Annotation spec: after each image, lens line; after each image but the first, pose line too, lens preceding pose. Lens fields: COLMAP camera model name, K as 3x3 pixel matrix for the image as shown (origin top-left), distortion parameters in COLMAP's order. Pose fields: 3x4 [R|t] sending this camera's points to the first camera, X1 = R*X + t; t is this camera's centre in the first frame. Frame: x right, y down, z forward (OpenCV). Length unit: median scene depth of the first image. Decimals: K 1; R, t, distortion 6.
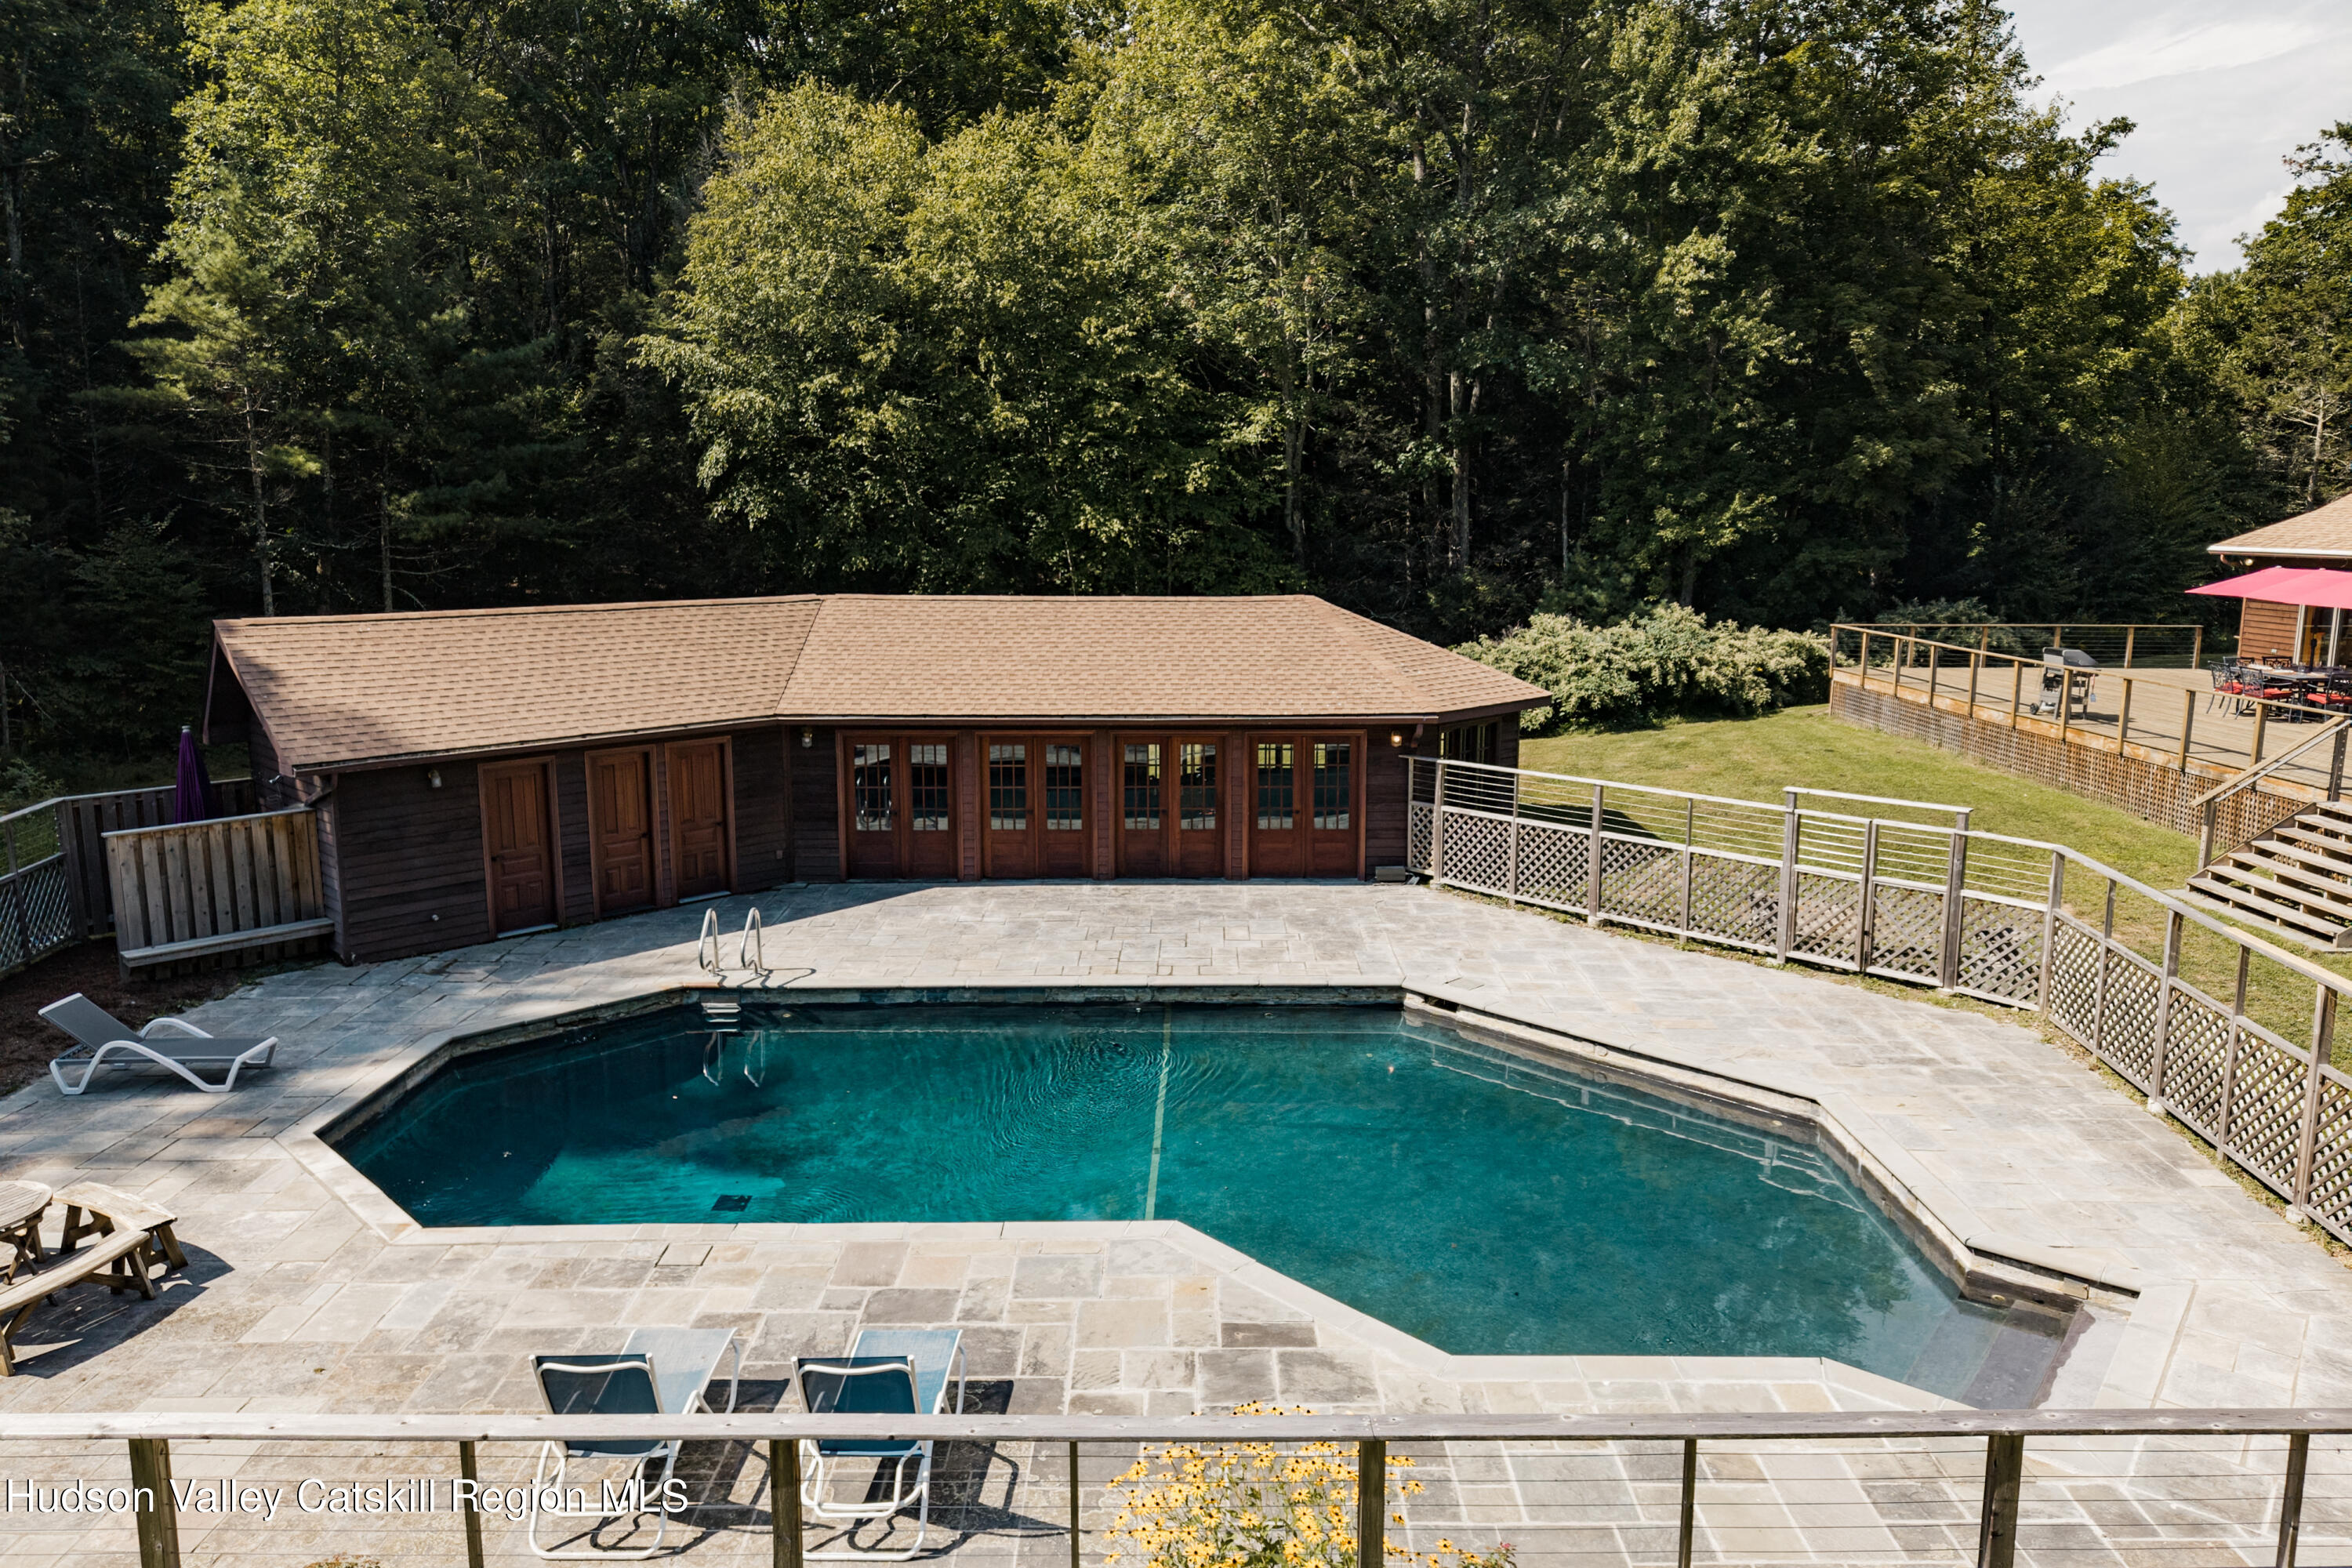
lens RADIAL K [[1583.9, 0, 1180.8], [0, 1583.9, 757.5], [0, 0, 1]] dist [0.041623, -0.000251]
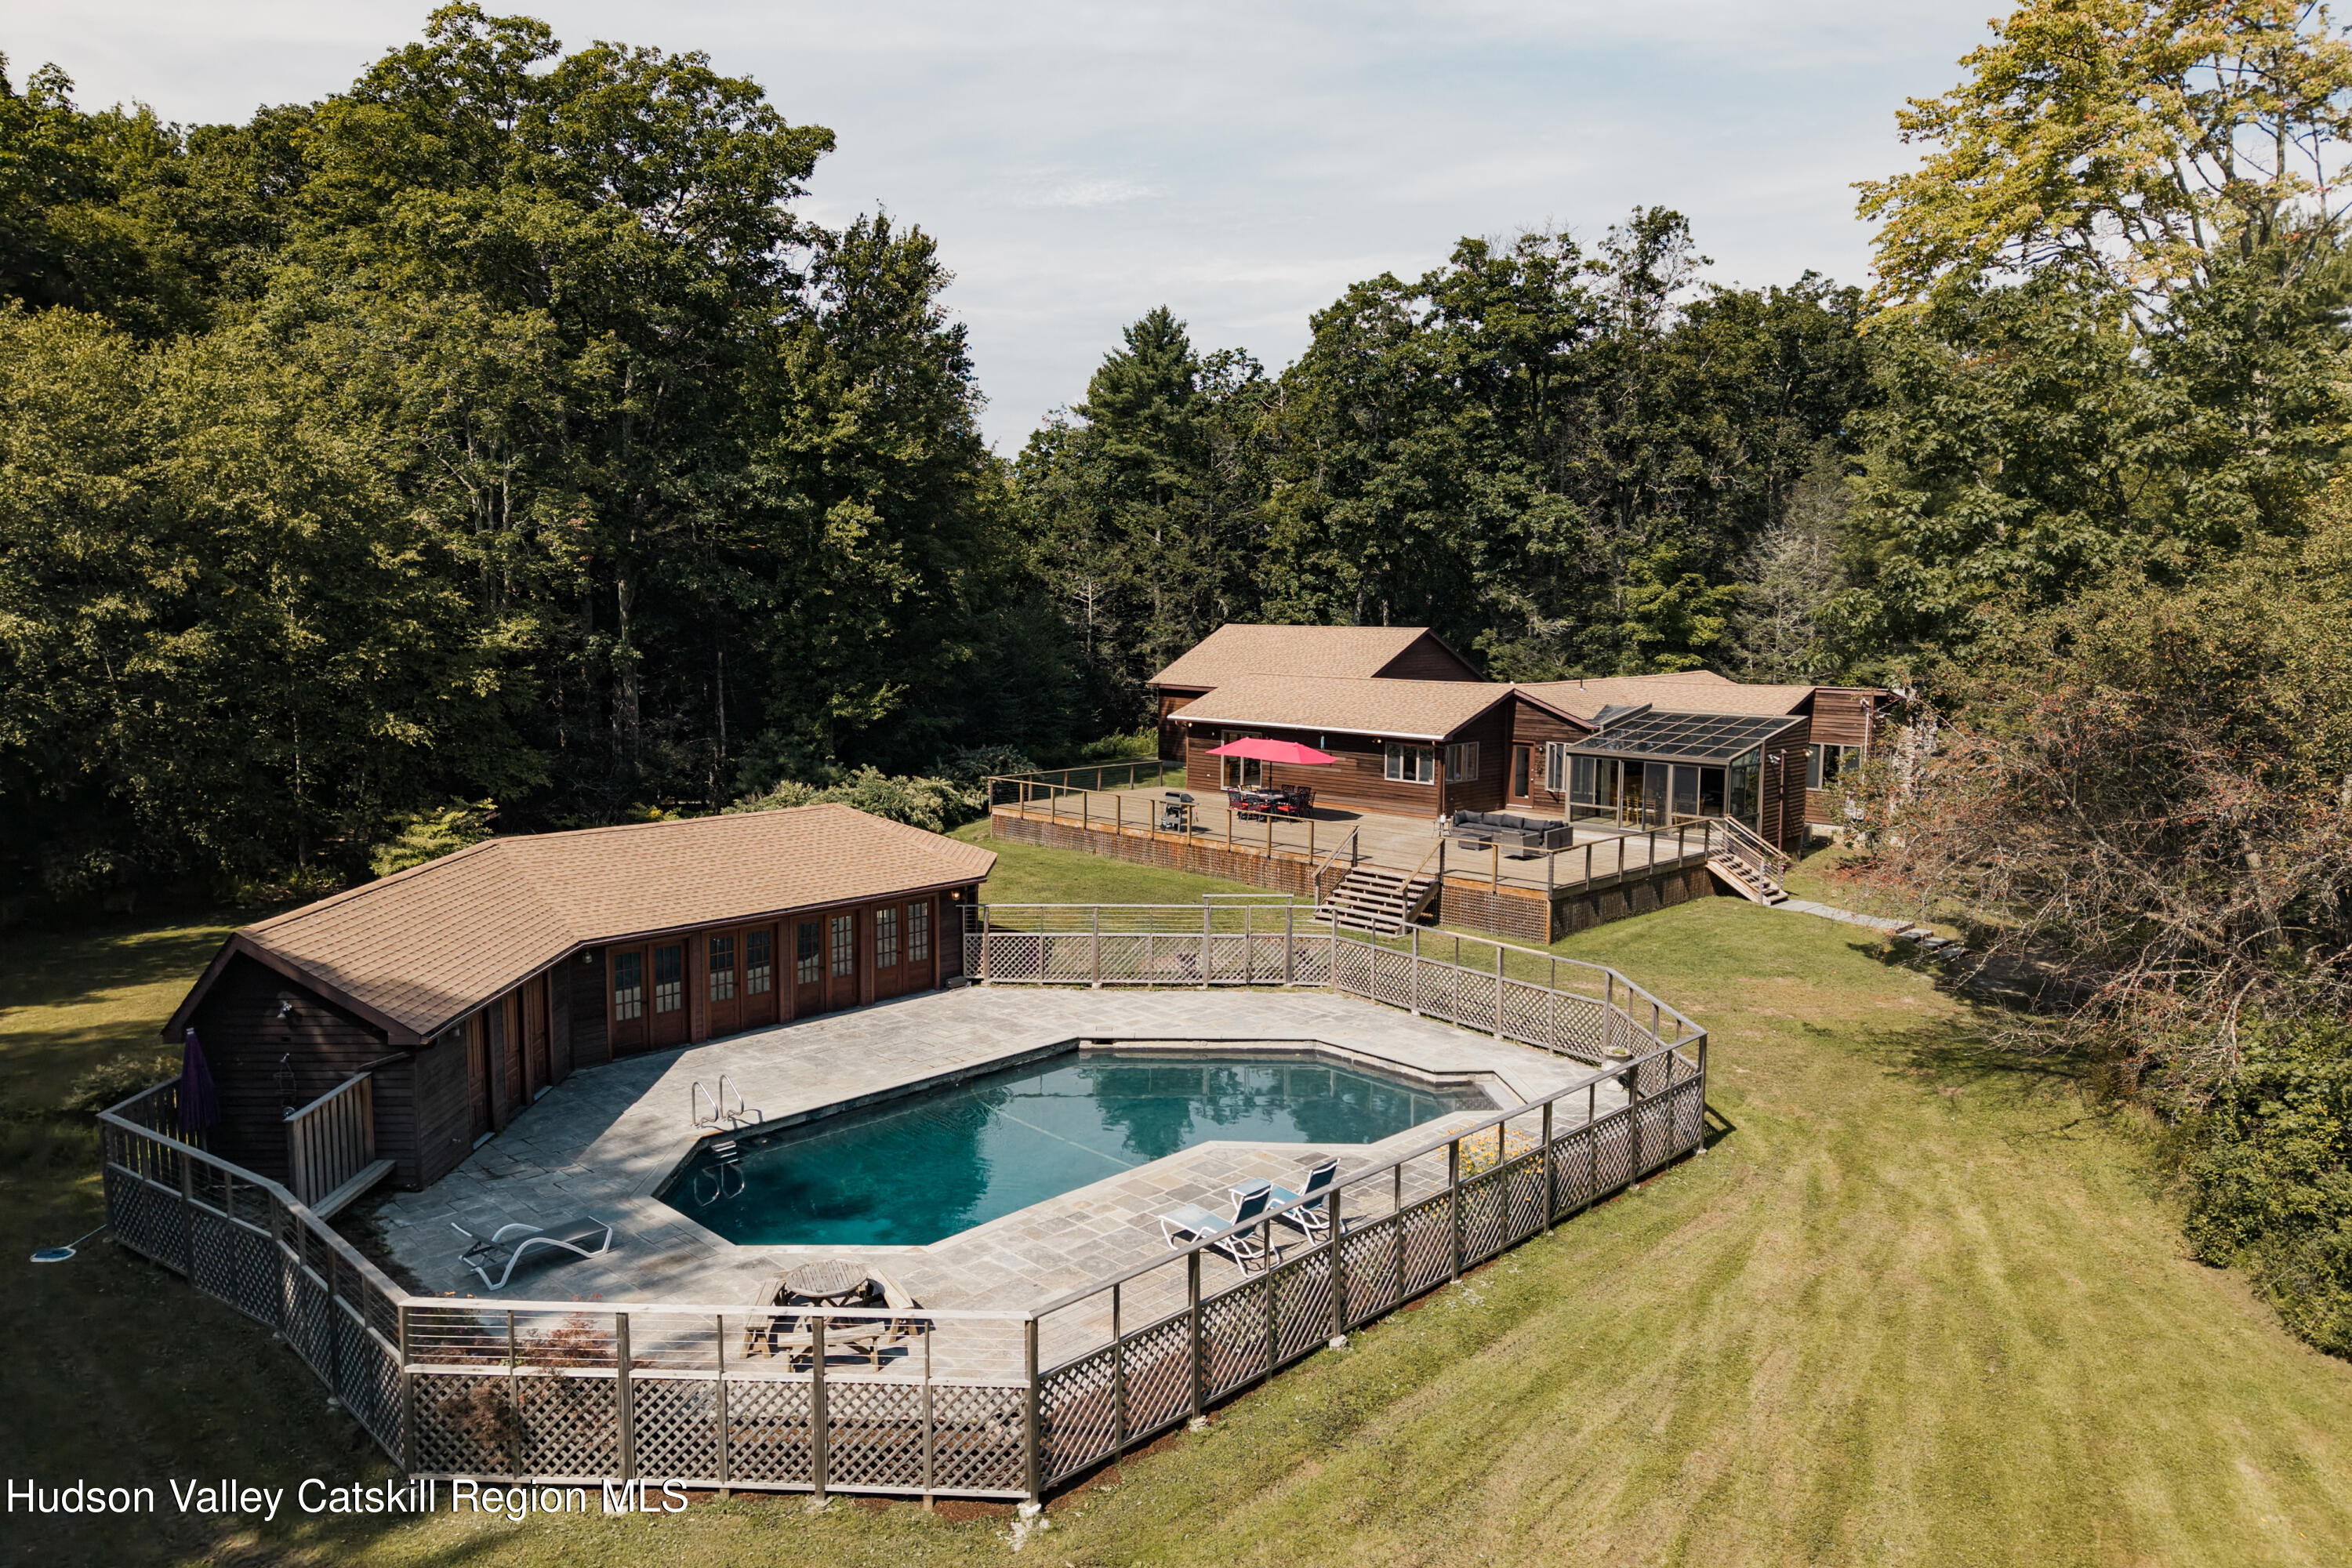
lens RADIAL K [[1583.9, 0, 1180.8], [0, 1583.9, 757.5], [0, 0, 1]] dist [0.041623, -0.000251]
pose [[0.701573, -0.070484, 0.709103, -0.587870], [0.108190, 0.994096, -0.008229, -0.079869], [-0.704336, 0.082492, 0.705057, -0.196078]]
